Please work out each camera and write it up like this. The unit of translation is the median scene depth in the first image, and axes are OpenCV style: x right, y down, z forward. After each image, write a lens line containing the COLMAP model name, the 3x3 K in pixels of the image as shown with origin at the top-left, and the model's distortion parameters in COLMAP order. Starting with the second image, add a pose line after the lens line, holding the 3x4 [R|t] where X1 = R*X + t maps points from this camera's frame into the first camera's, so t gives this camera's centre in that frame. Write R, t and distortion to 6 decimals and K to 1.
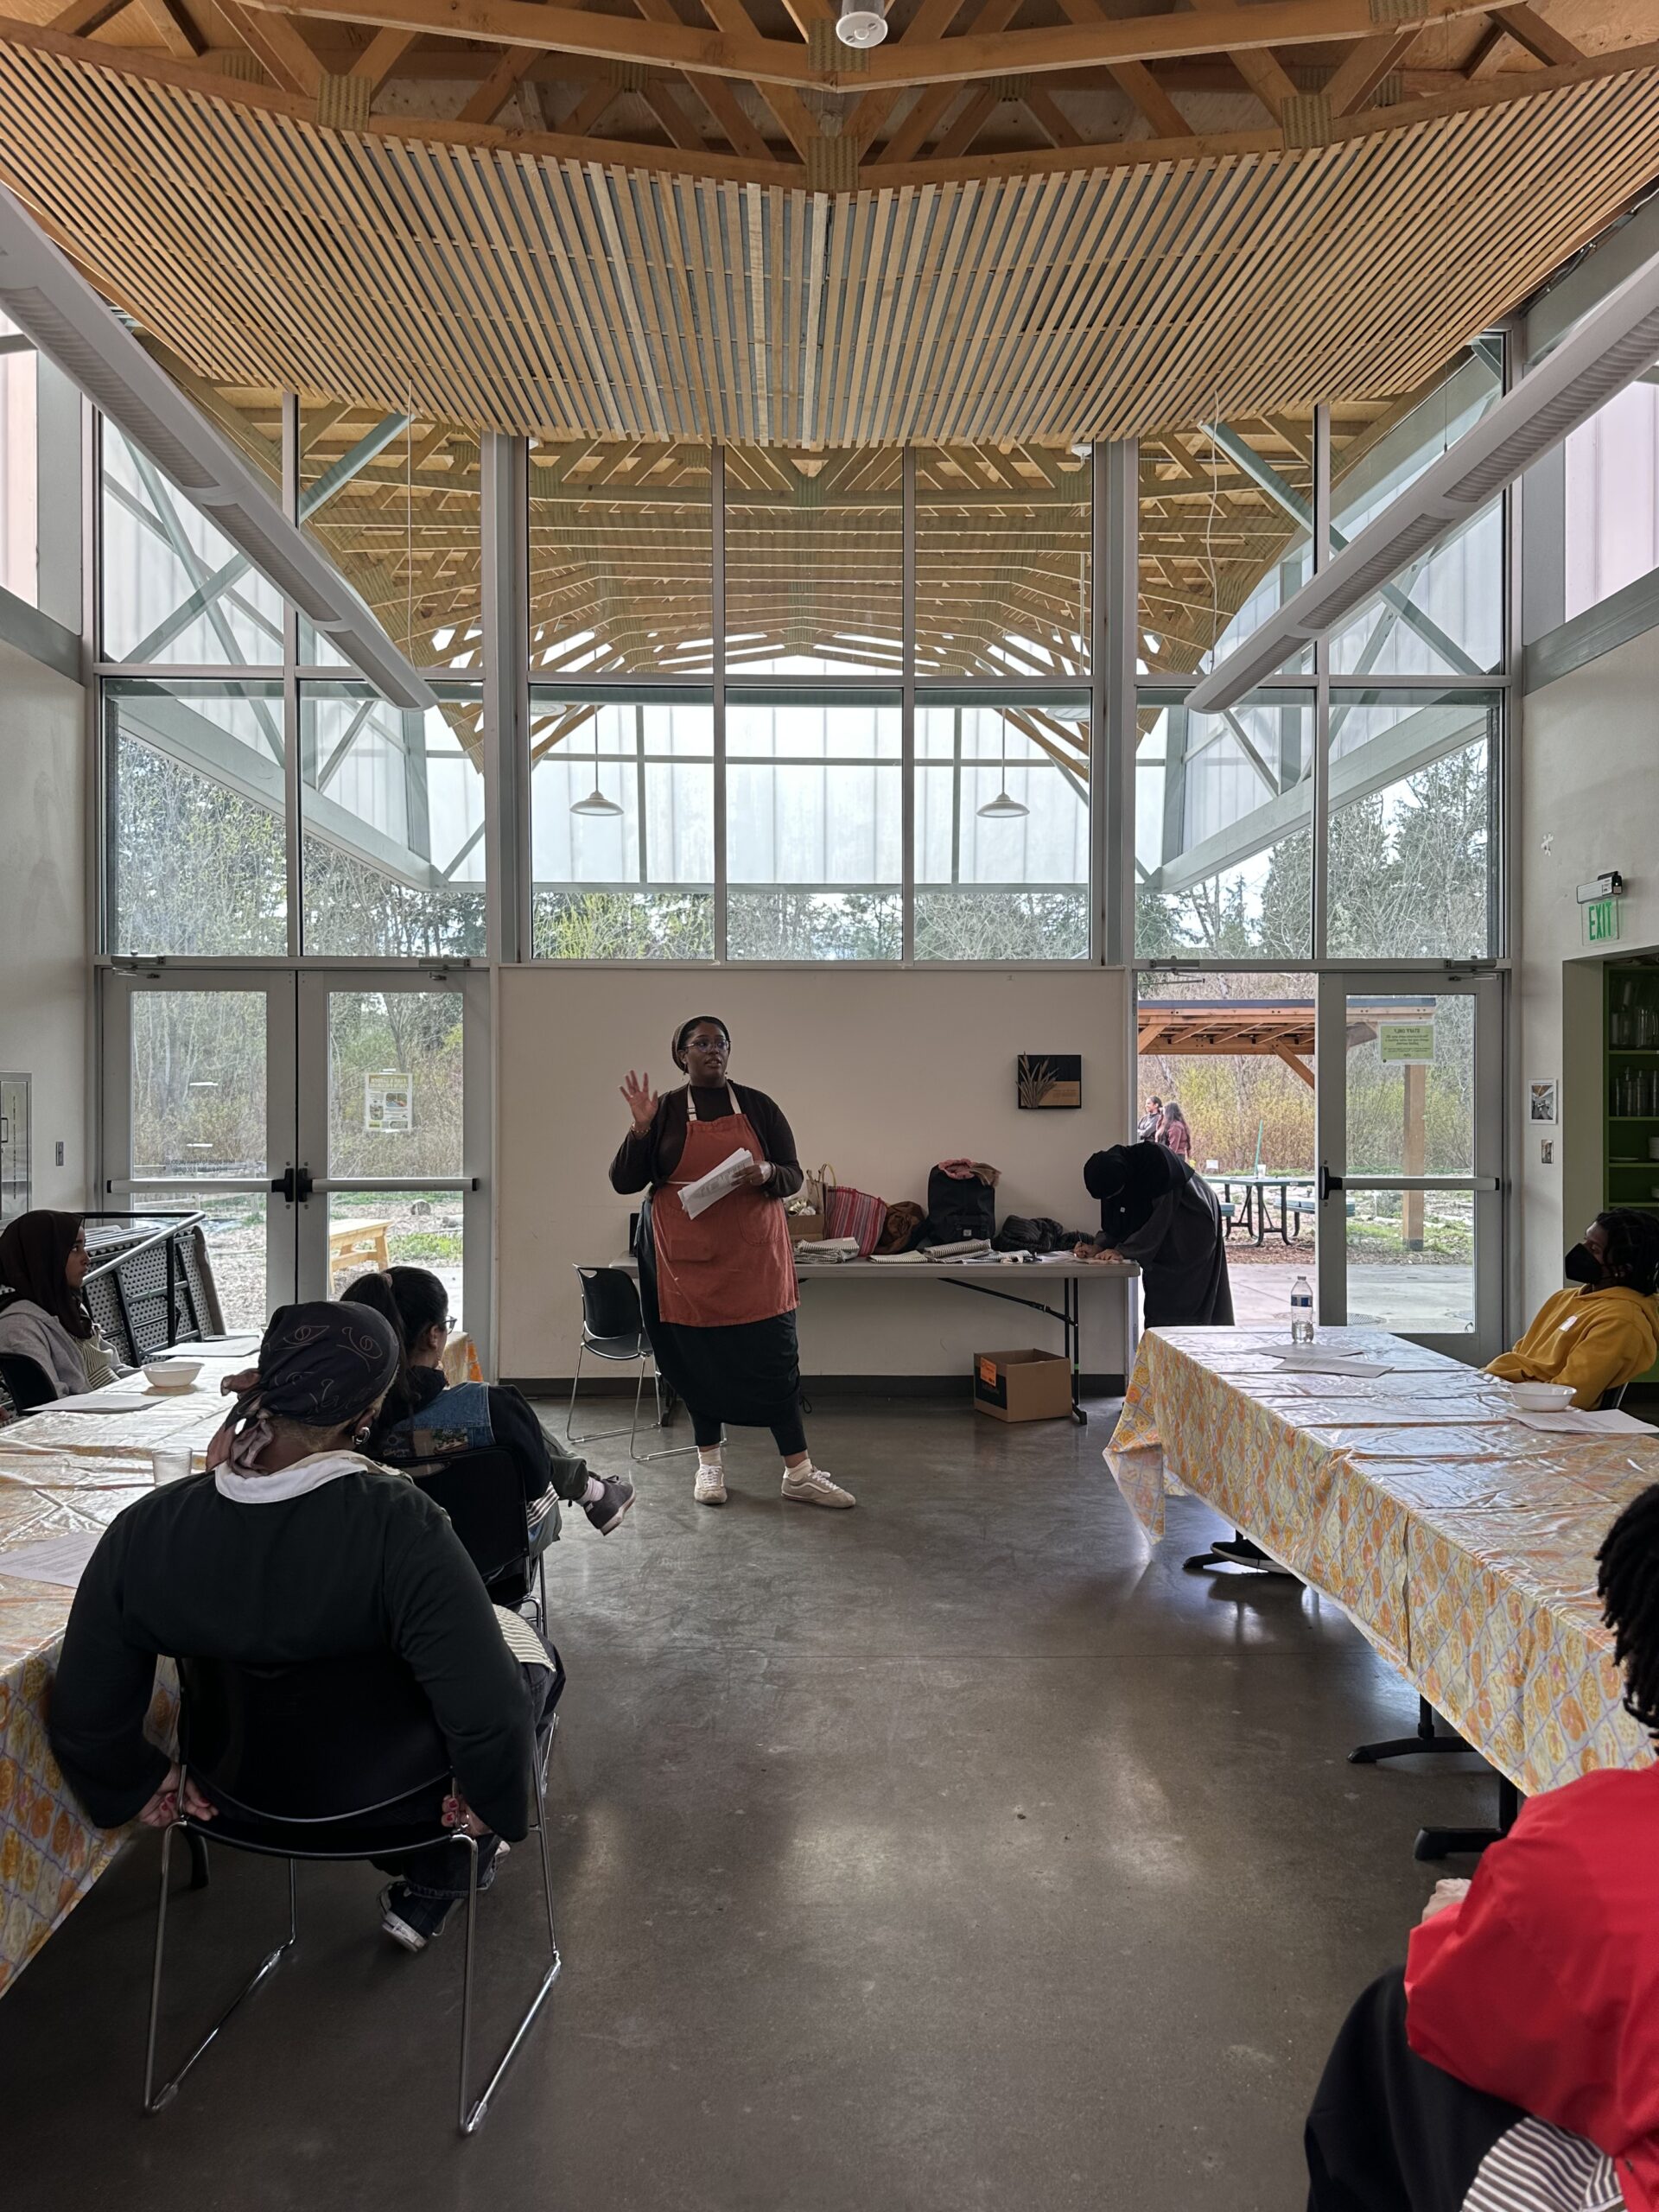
lens RADIAL K [[1594.4, 0, 829.5], [0, 1594.4, 1106.0], [0, 0, 1]] dist [0.057084, -0.083842]
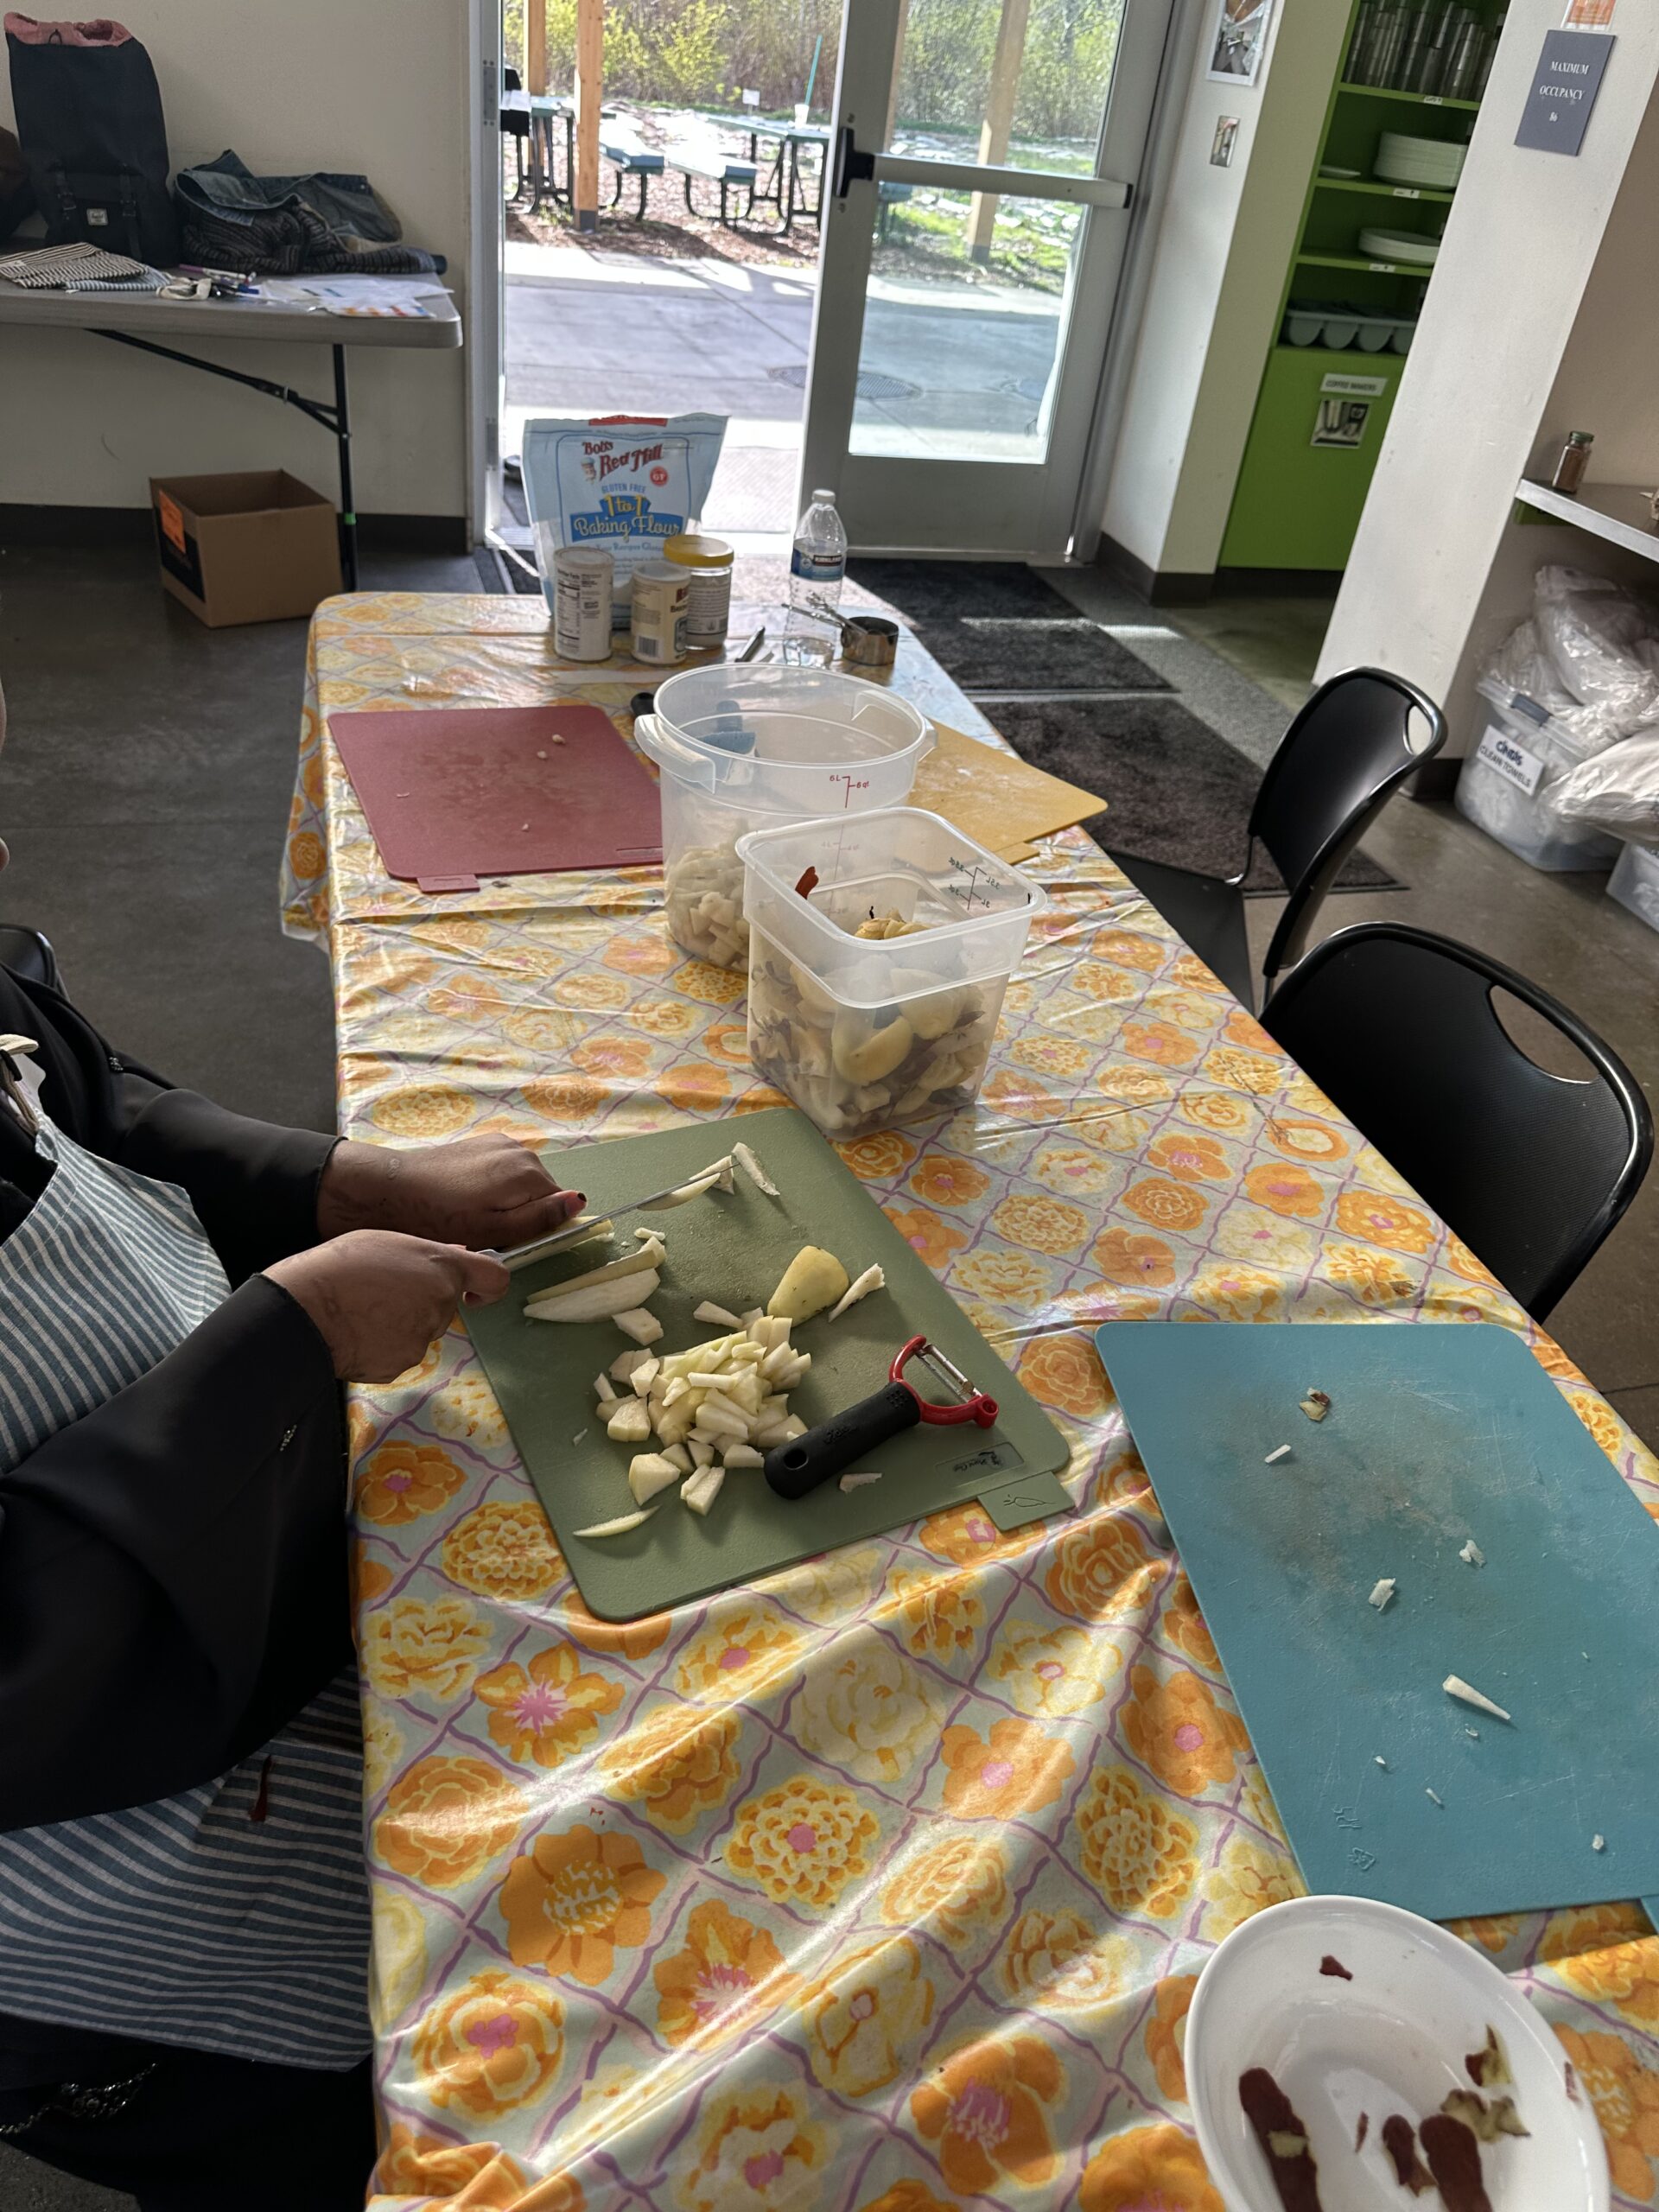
lens RADIAL K [[1594.4, 0, 829.5], [0, 1594.4, 1106.0], [0, 0, 1]] dist [0.057084, -0.083842]
pose [[0.961680, -0.055971, 0.268401, 0.148421], [-0.107056, 0.824573, 0.555534, 0.008874], [-0.252410, -0.562980, 0.786983, 0.411186]]
